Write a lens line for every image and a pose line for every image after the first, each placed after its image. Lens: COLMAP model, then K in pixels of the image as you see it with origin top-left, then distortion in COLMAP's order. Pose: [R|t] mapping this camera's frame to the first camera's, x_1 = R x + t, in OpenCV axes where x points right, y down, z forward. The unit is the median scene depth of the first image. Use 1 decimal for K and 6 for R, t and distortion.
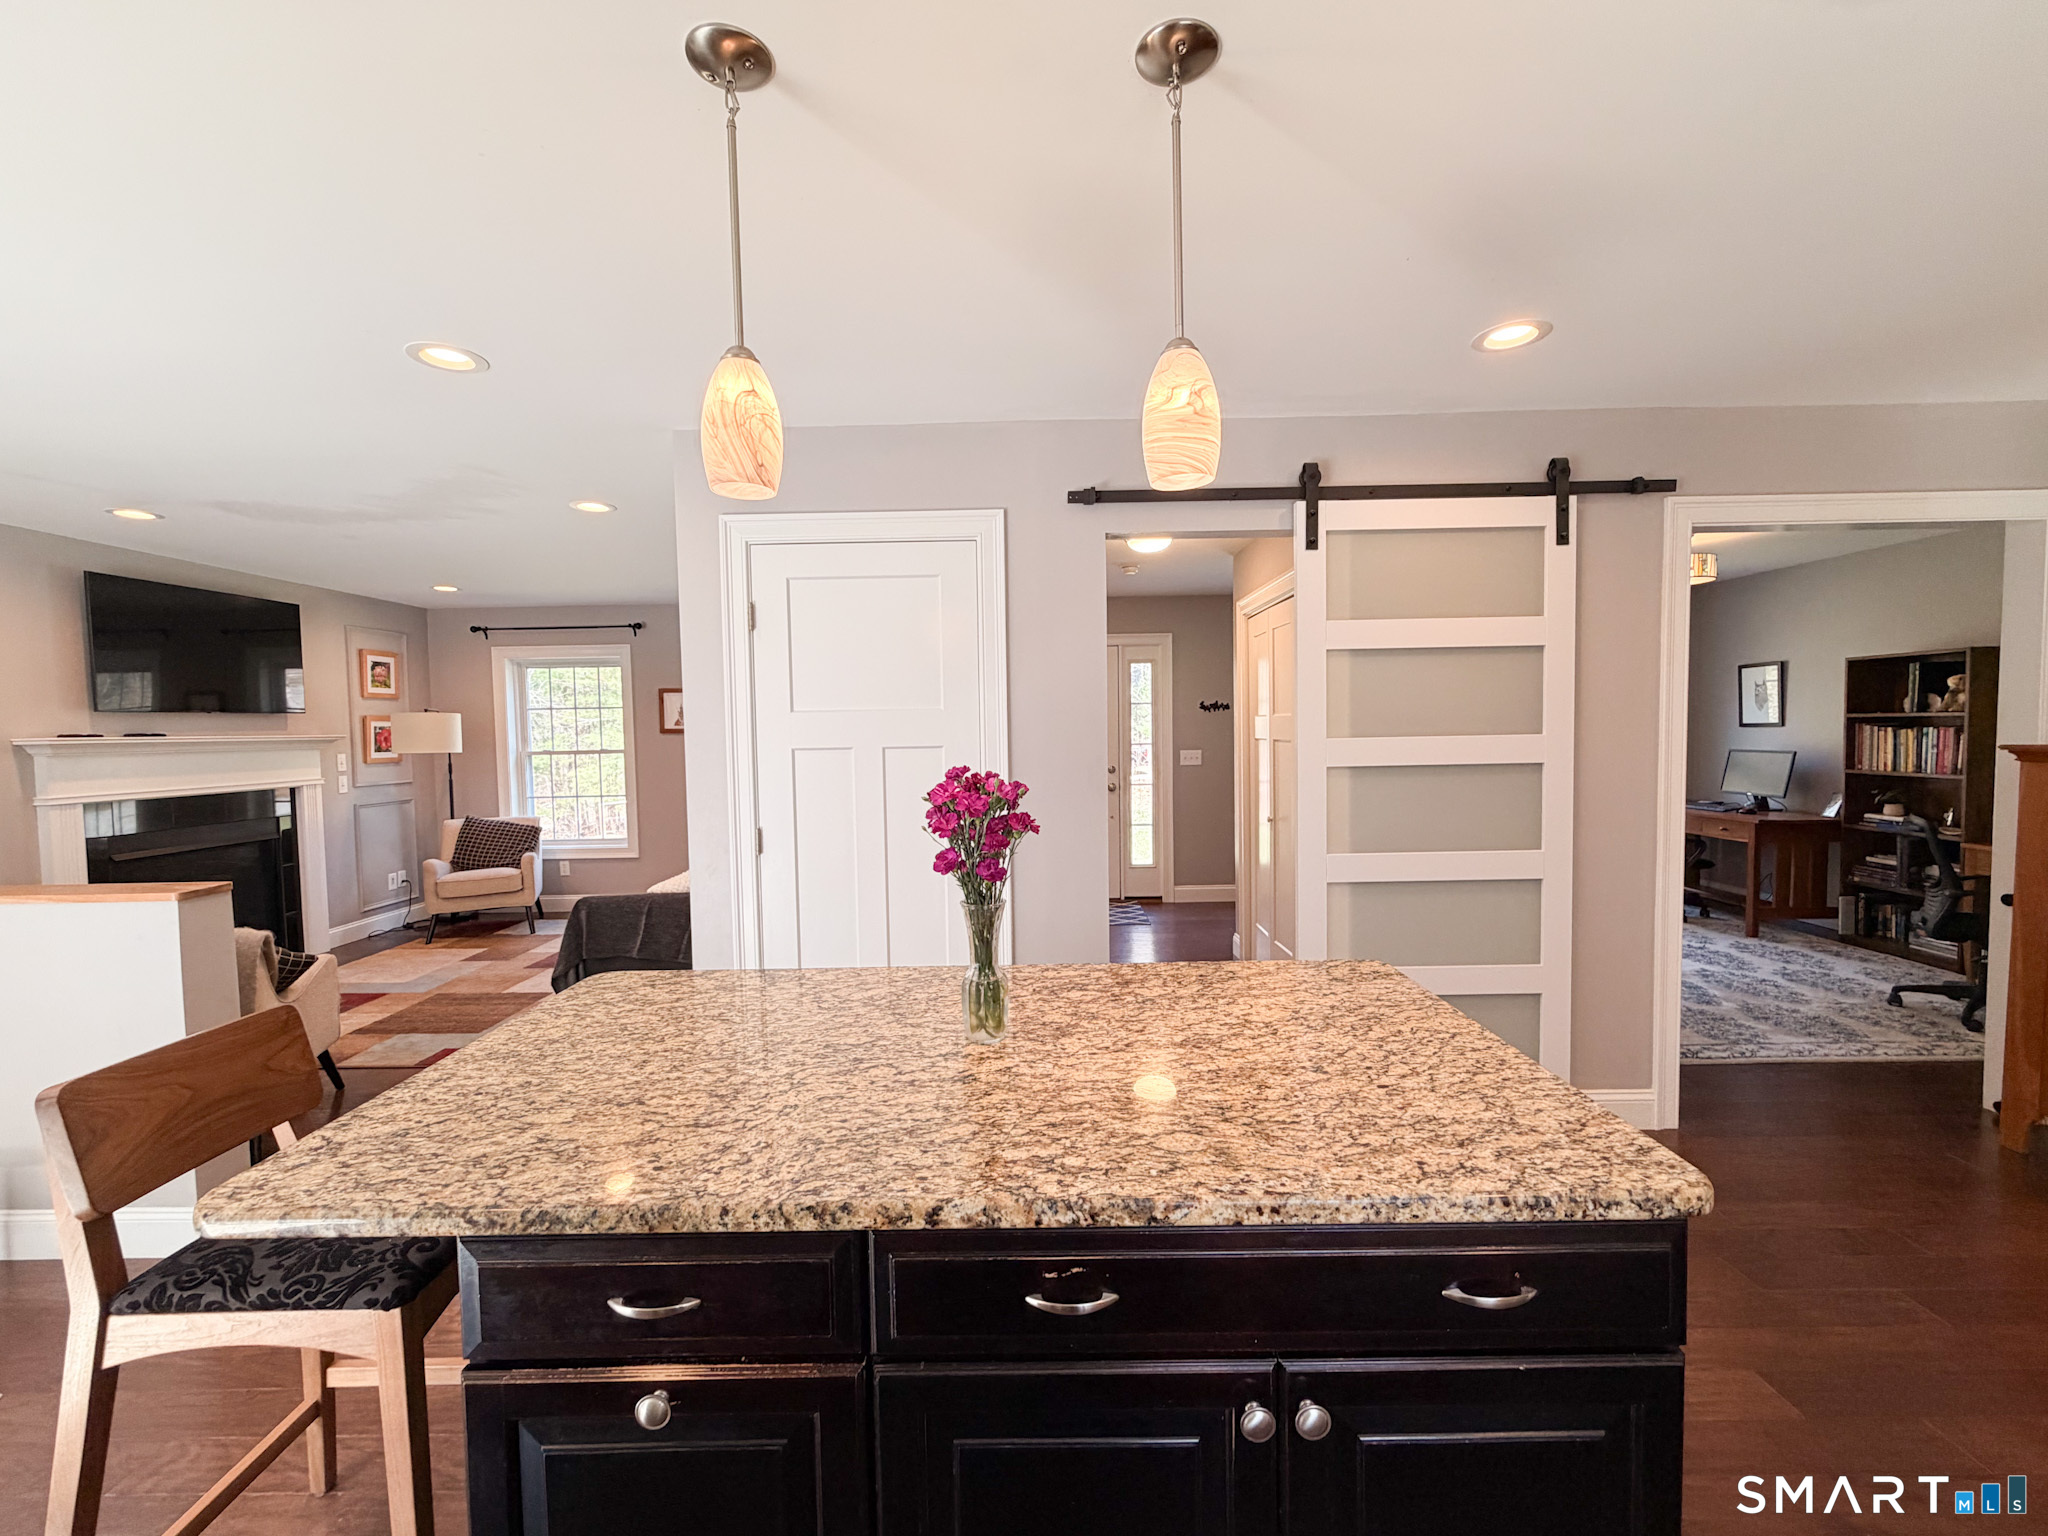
lens RADIAL K [[842.6, 0, 1024.0], [0, 842.6, 768.0], [0, 0, 1]] dist [0.000757, -0.000306]
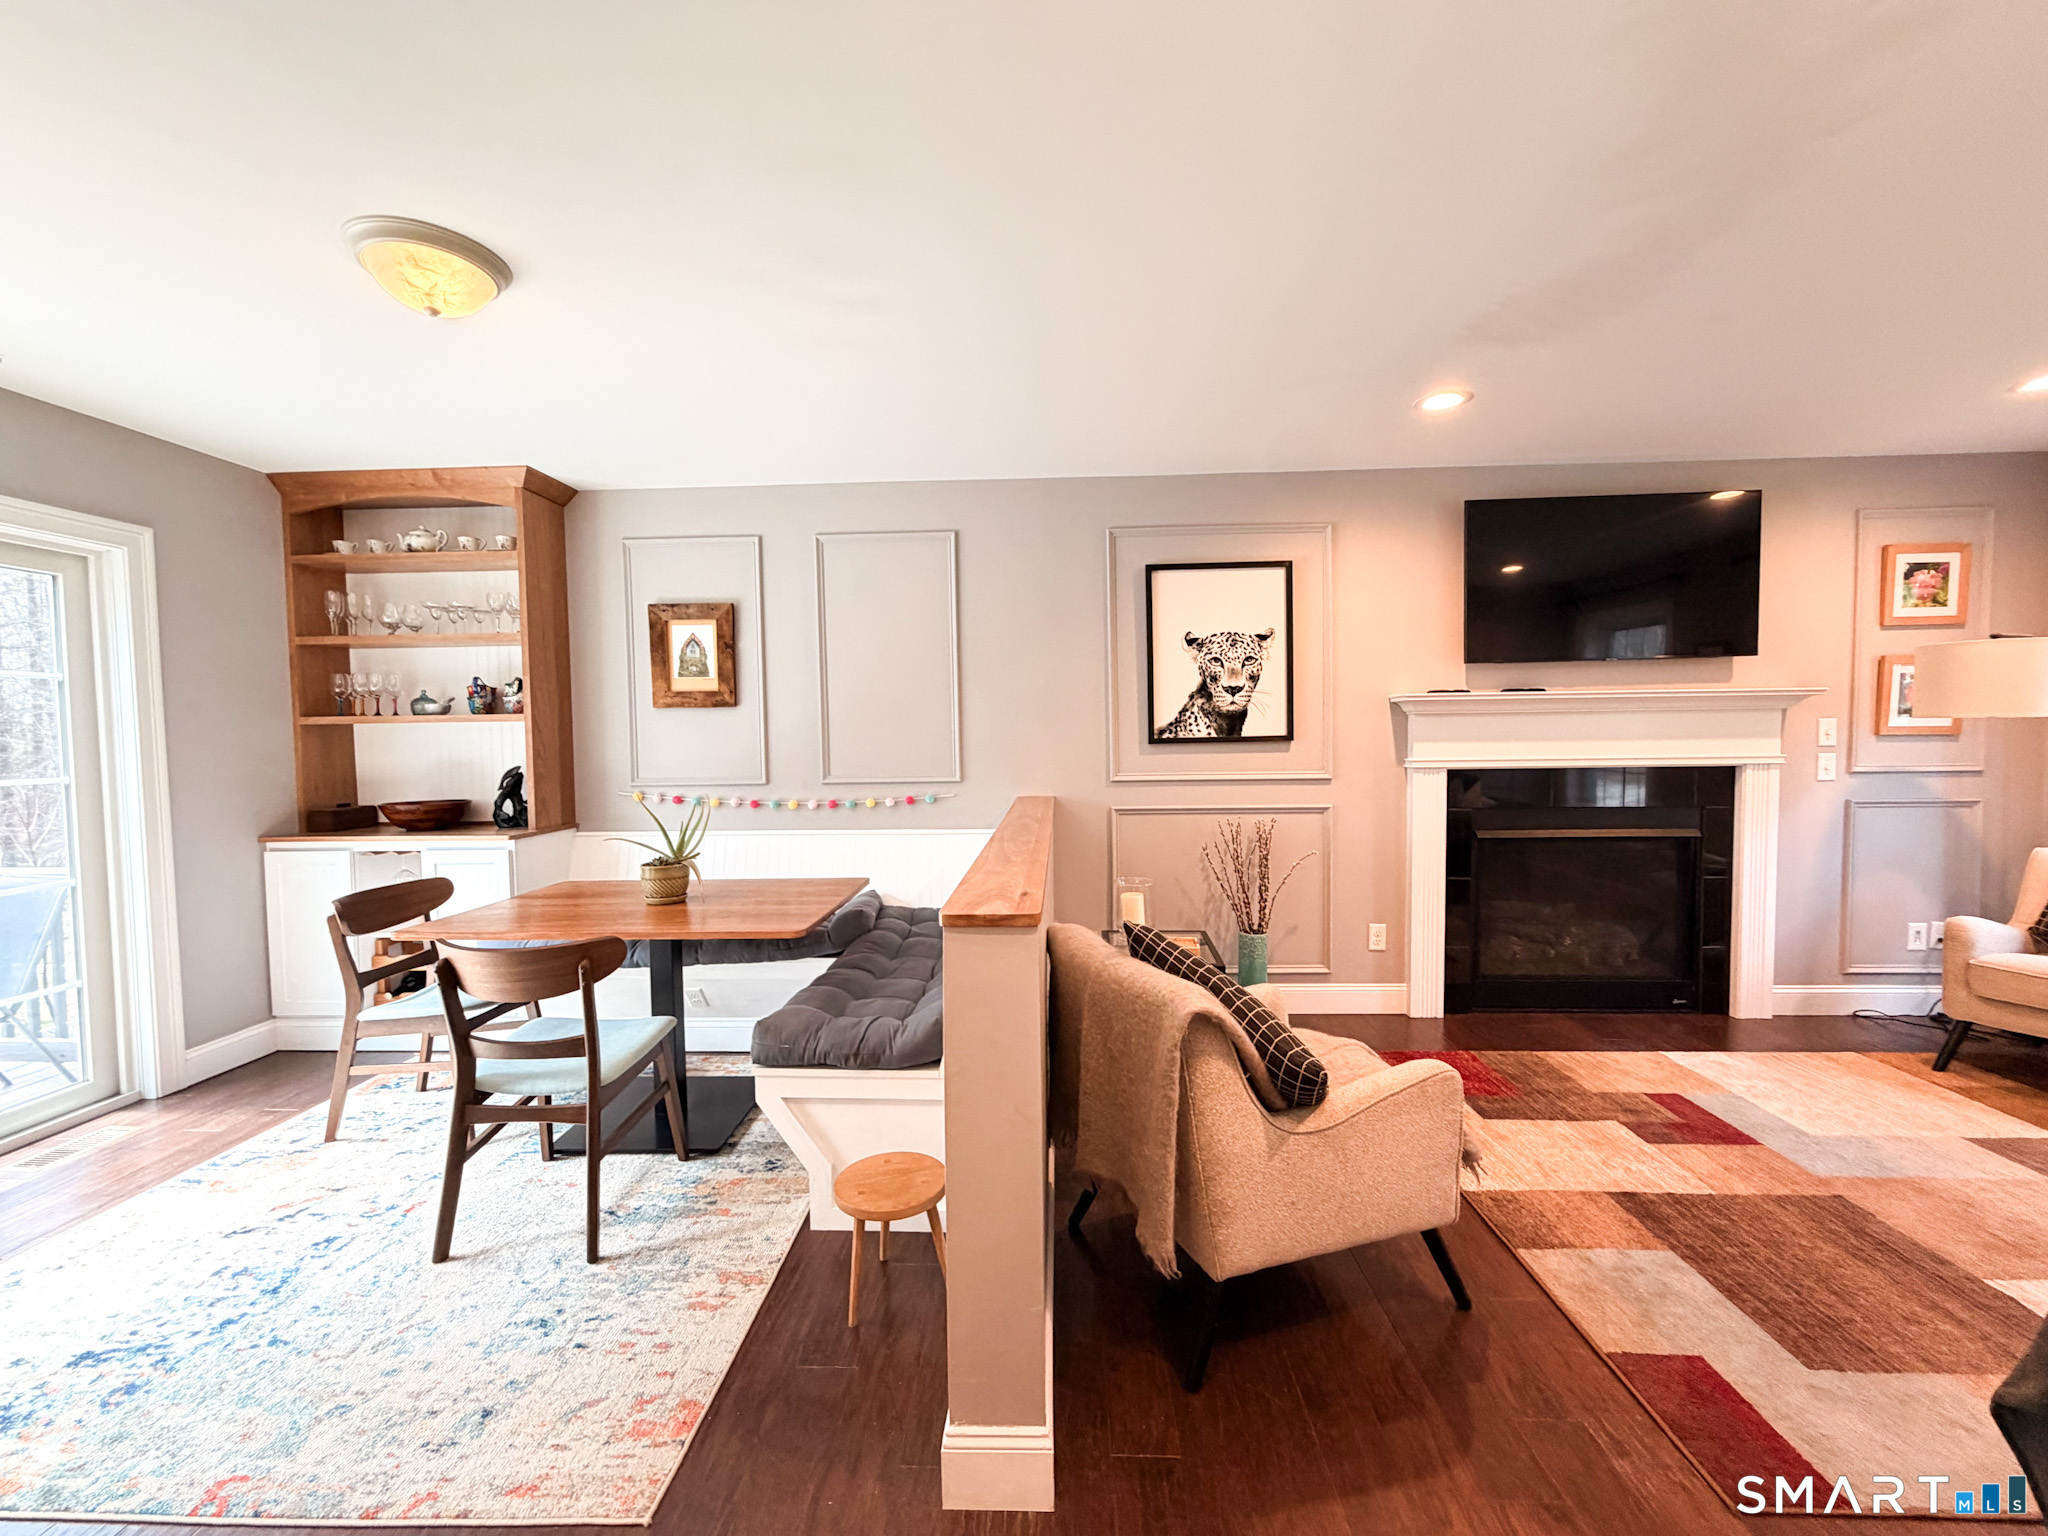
lens RADIAL K [[830.8, 0, 1024.0], [0, 830.8, 768.0], [0, 0, 1]] dist [0.000147, 0.000149]
pose [[-0.039189, 0.061370, -0.997345, -0.230707], [-0.032499, 0.997506, 0.062657, 0.001404], [0.998703, 0.034868, -0.037097, 0.601856]]
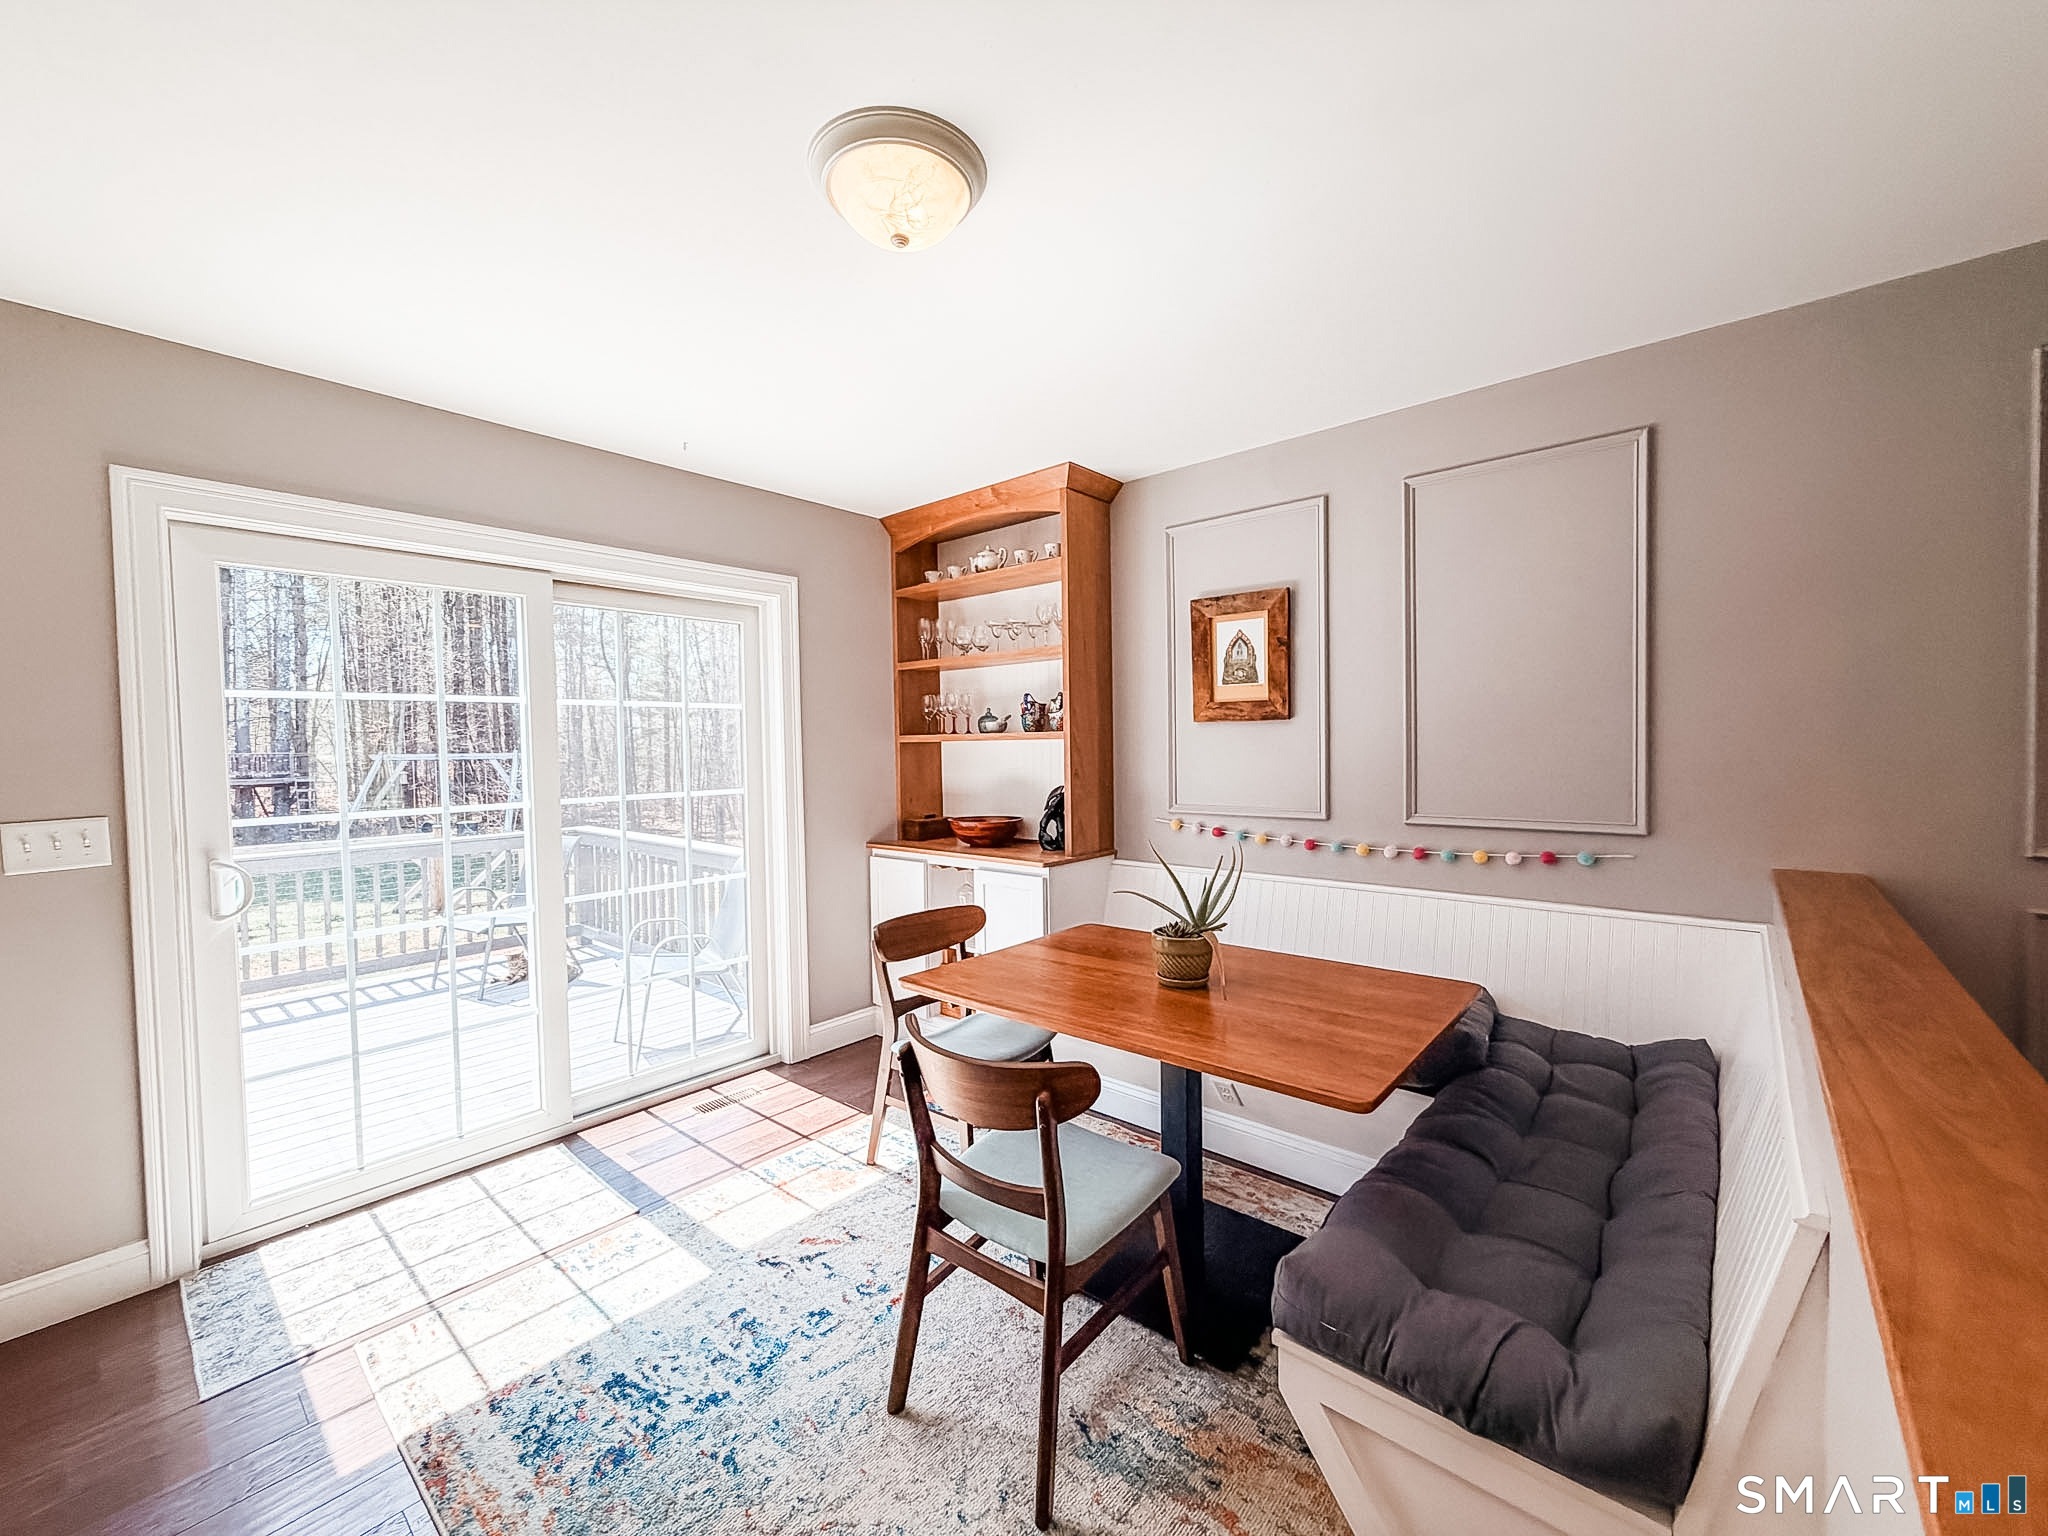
lens RADIAL K [[818.6, 0, 1024.0], [0, 818.6, 768.0], [0, 0, 1]] dist [-0.000132, 0.000112]
pose [[-0.651775, 0.050975, -0.756698, -0.452268], [-0.008478, 0.997187, 0.074479, -0.007214], [0.758365, 0.054959, -0.649509, 0.534897]]
